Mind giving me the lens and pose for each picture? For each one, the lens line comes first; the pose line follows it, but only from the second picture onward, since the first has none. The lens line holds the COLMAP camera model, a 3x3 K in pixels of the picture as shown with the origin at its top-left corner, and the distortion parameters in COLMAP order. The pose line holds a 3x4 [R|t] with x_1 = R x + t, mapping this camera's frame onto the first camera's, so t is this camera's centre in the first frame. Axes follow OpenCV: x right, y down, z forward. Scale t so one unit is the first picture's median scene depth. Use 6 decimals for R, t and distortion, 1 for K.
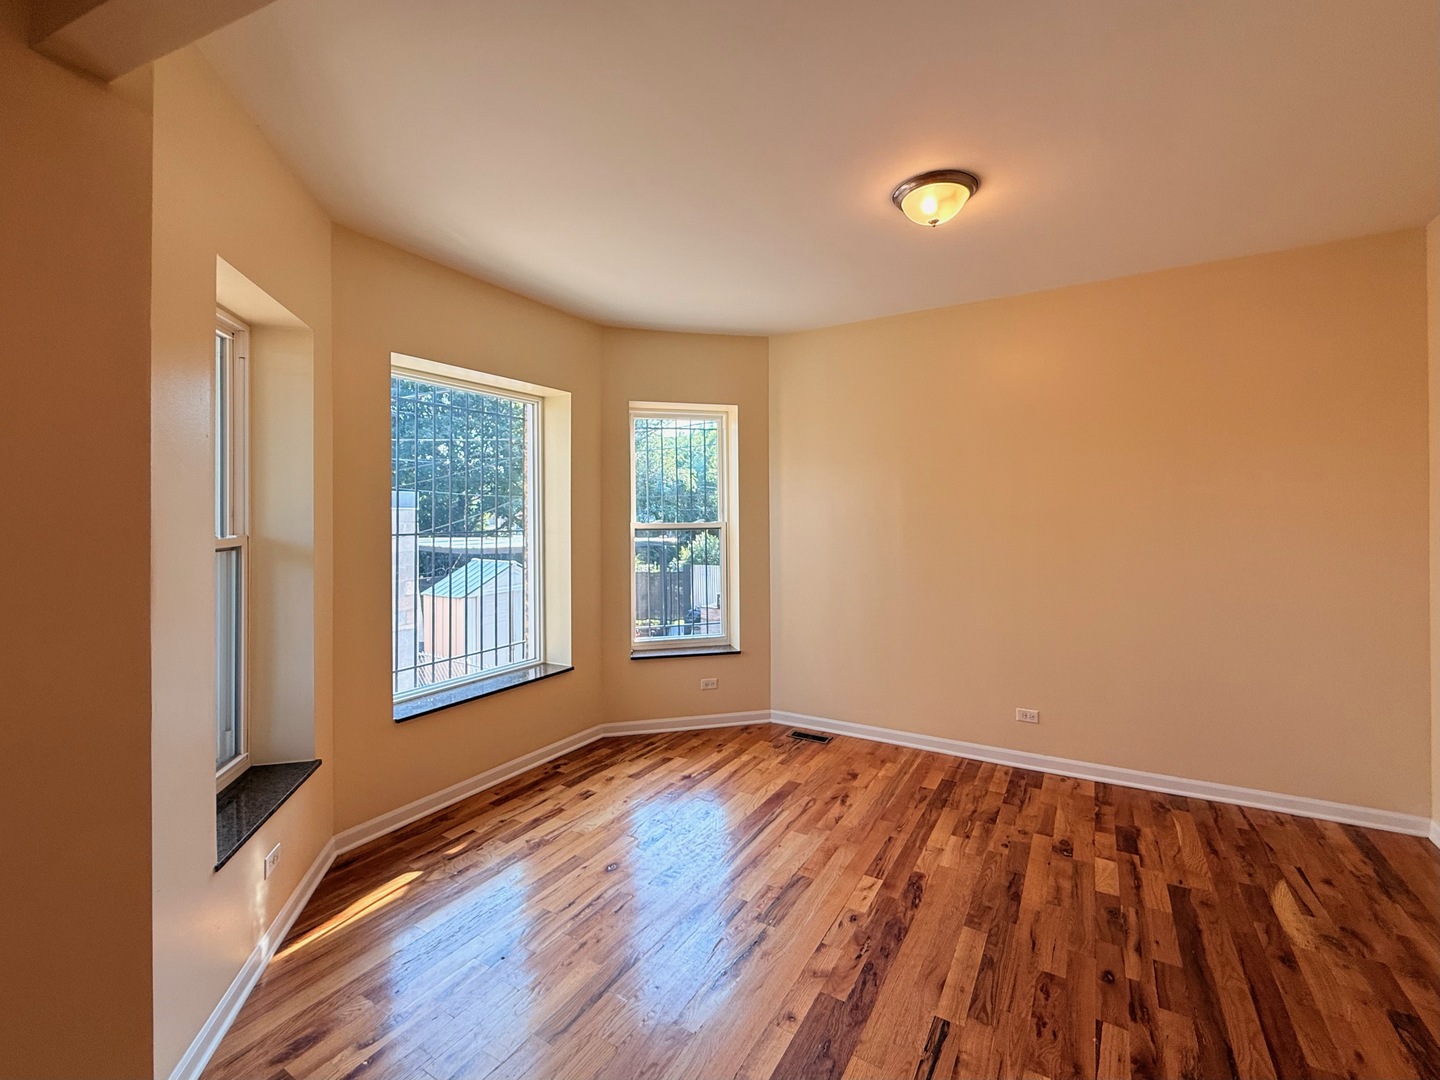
lens RADIAL K [[625.9, 0, 722.9], [0, 625.9, 526.9], [0, 0, 1]] dist [-0.001636, 0.000726]
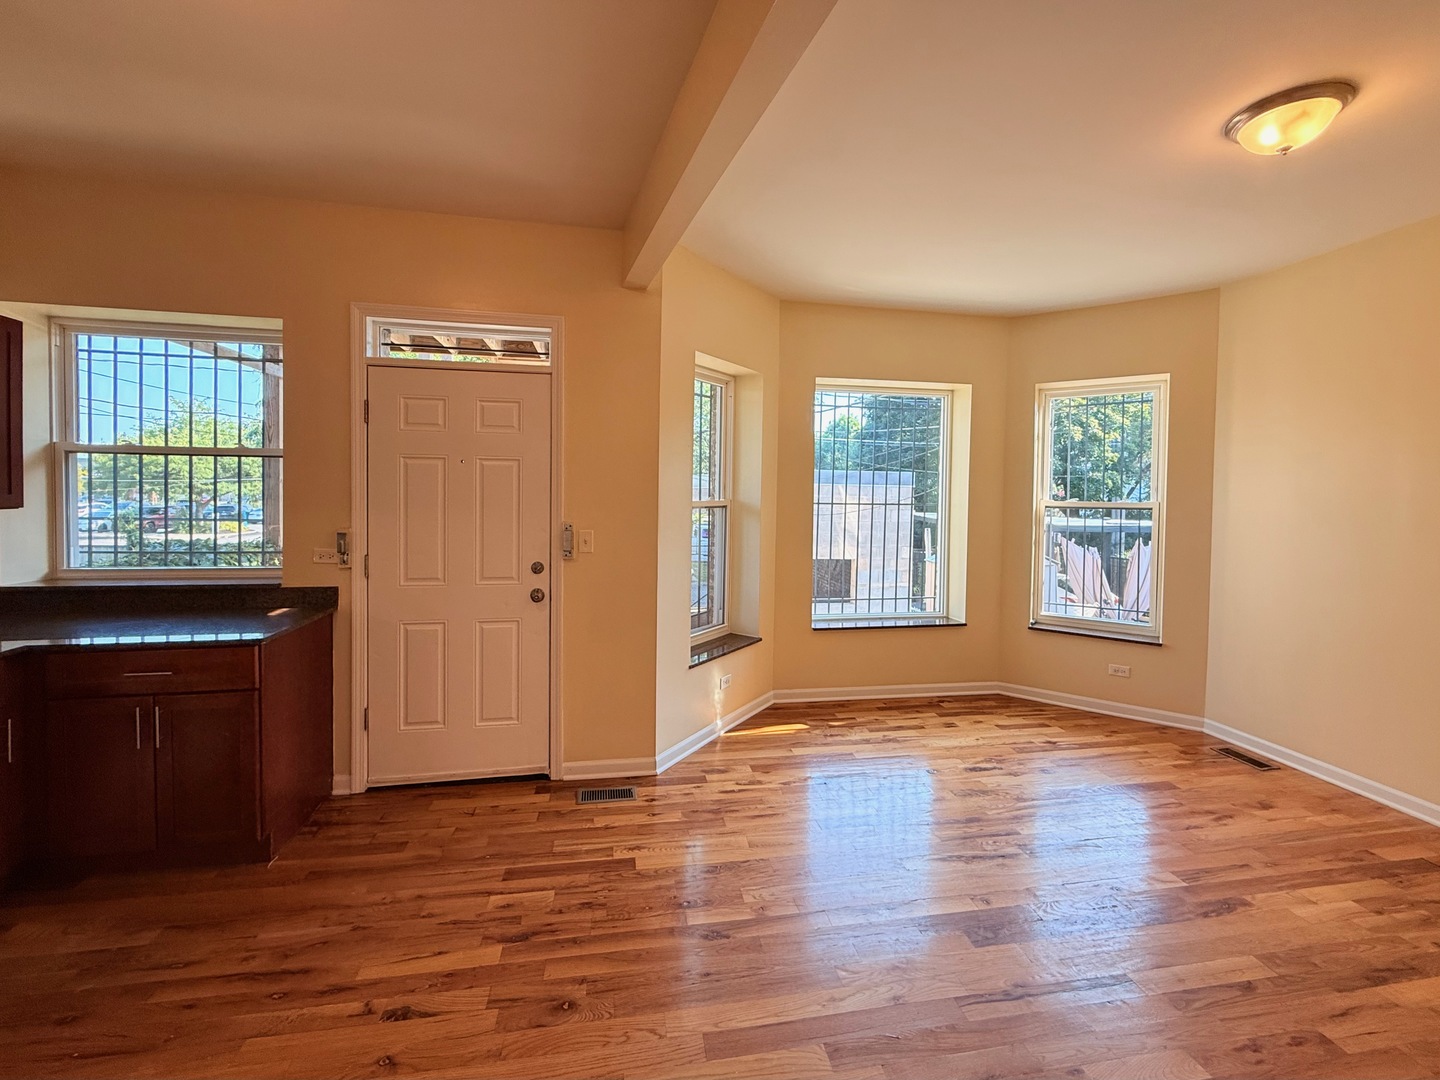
lens RADIAL K [[625.9, 0, 727.6], [0, 625.9, 536.6], [0, 0, 1]] dist [-0.001636, 0.000726]
pose [[0.655588, 0.066572, -0.752179, 0.370731], [-0.030012, 0.997616, 0.062137, 0.005727], [0.754522, -0.018162, 0.656023, -0.099047]]
